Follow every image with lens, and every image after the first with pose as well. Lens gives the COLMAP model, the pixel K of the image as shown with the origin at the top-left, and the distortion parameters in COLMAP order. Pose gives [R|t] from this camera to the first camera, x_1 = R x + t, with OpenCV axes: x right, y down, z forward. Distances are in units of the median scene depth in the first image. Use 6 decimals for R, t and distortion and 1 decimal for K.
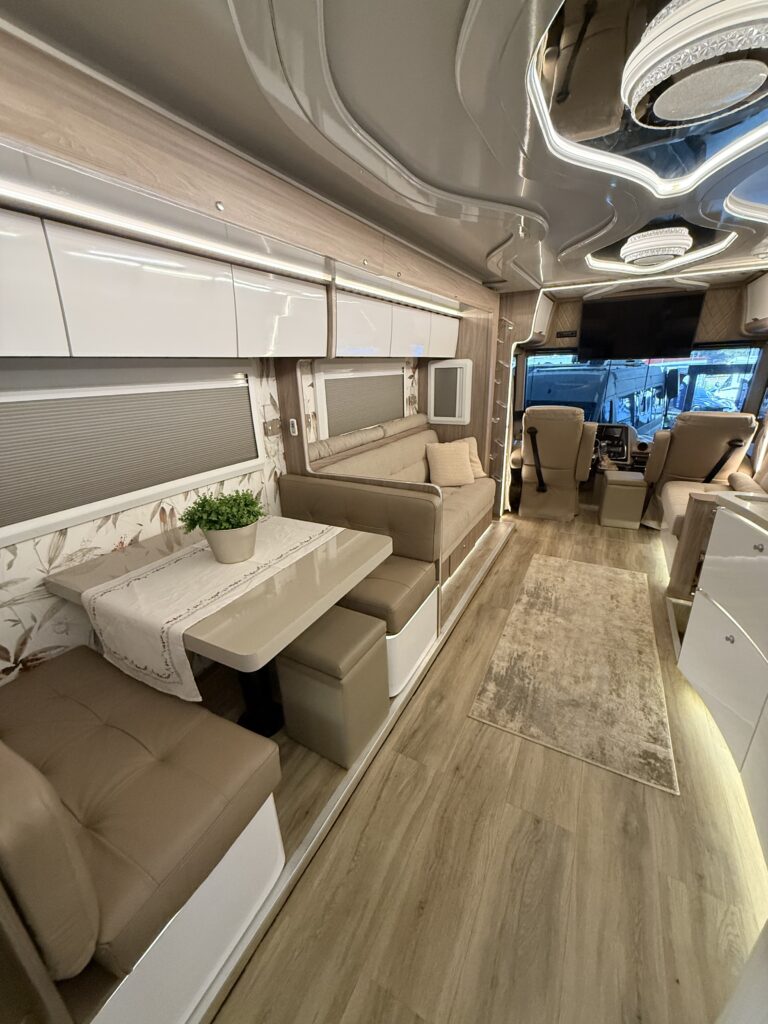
lens RADIAL K [[407.5, 0, 383.9], [0, 407.5, 510.2], [0, 0, 1]] dist [0.000458, -0.000209]
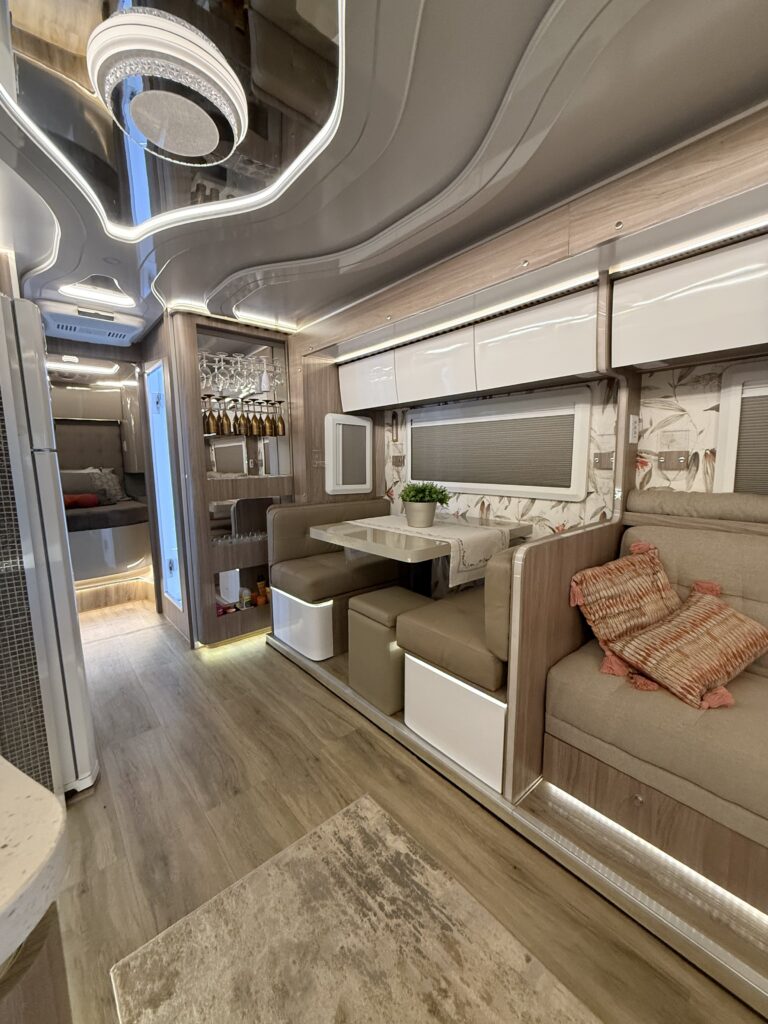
lens RADIAL K [[407.5, 0, 383.9], [0, 407.5, 510.2], [0, 0, 1]] dist [0.000458, -0.000209]
pose [[-0.351360, 0.151228, -0.923946, 0.671415], [-0.292956, 0.919553, 0.261915, -0.185938], [0.889226, 0.362702, -0.278791, 0.826016]]
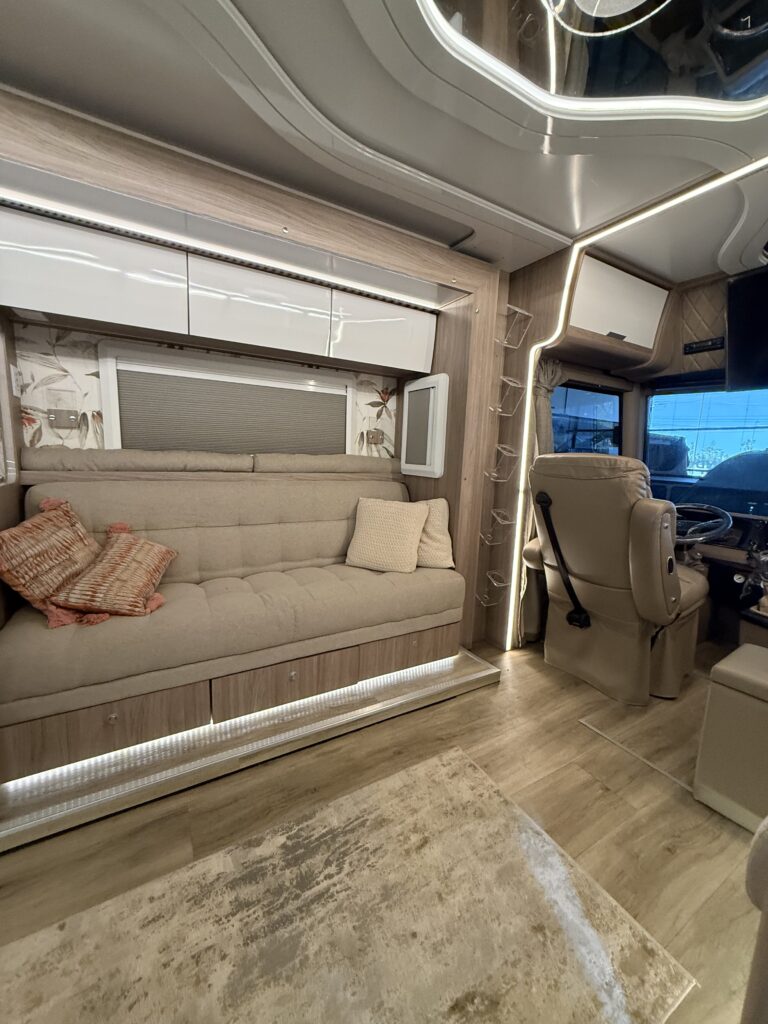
lens RADIAL K [[407.5, 0, 383.9], [0, 407.5, 510.2], [0, 0, 1]] dist [0.000458, -0.000209]
pose [[0.852443, 0.130598, -0.506246, 0.711332], [-0.229933, 0.963276, -0.138673, -0.096407], [0.469544, 0.234613, 0.851167, 0.725698]]
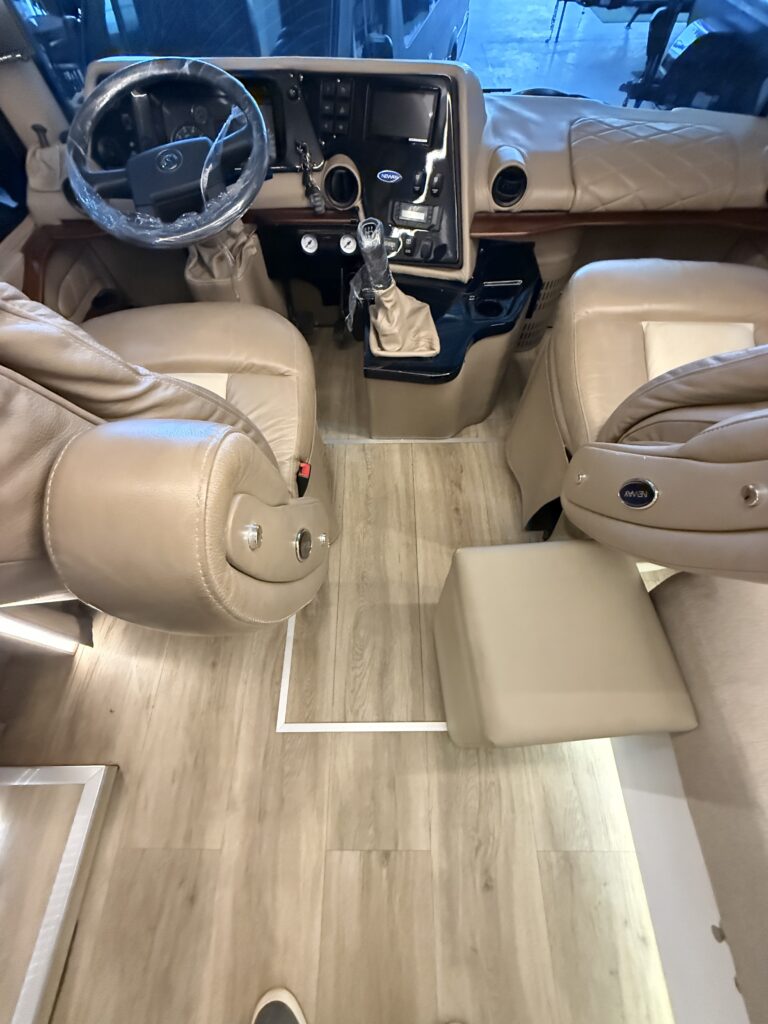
lens RADIAL K [[408.5, 0, 384.2], [0, 408.5, 510.9], [0, 0, 1]] dist [0.001244, 0.000059]
pose [[0.879134, -0.405363, 0.250607, 0.776924], [0.144368, 0.727663, 0.670570, -0.356050], [-0.454182, -0.553341, 0.698235, 1.382813]]
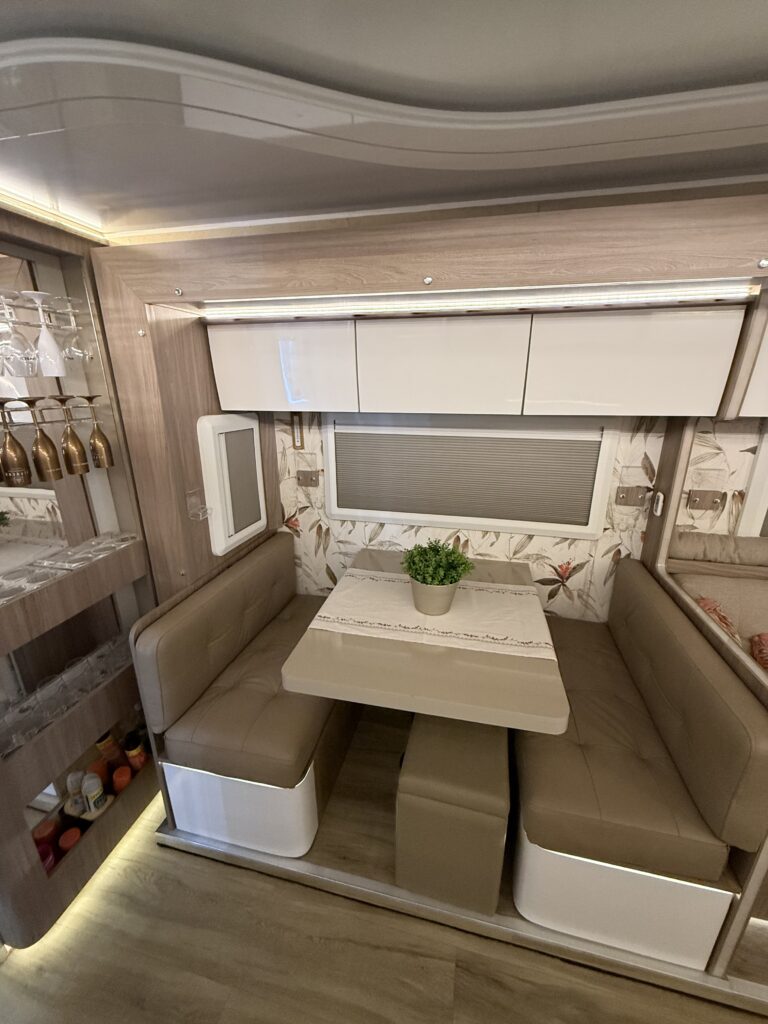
lens RADIAL K [[408.5, 0, 384.2], [0, 408.5, 510.9], [0, 0, 1]] dist [0.001244, 0.000059]
pose [[0.266682, 0.320283, -0.909010, 0.291699], [-0.327672, 0.917114, 0.227008, -0.191392], [0.906373, 0.237318, 0.349526, 0.311257]]
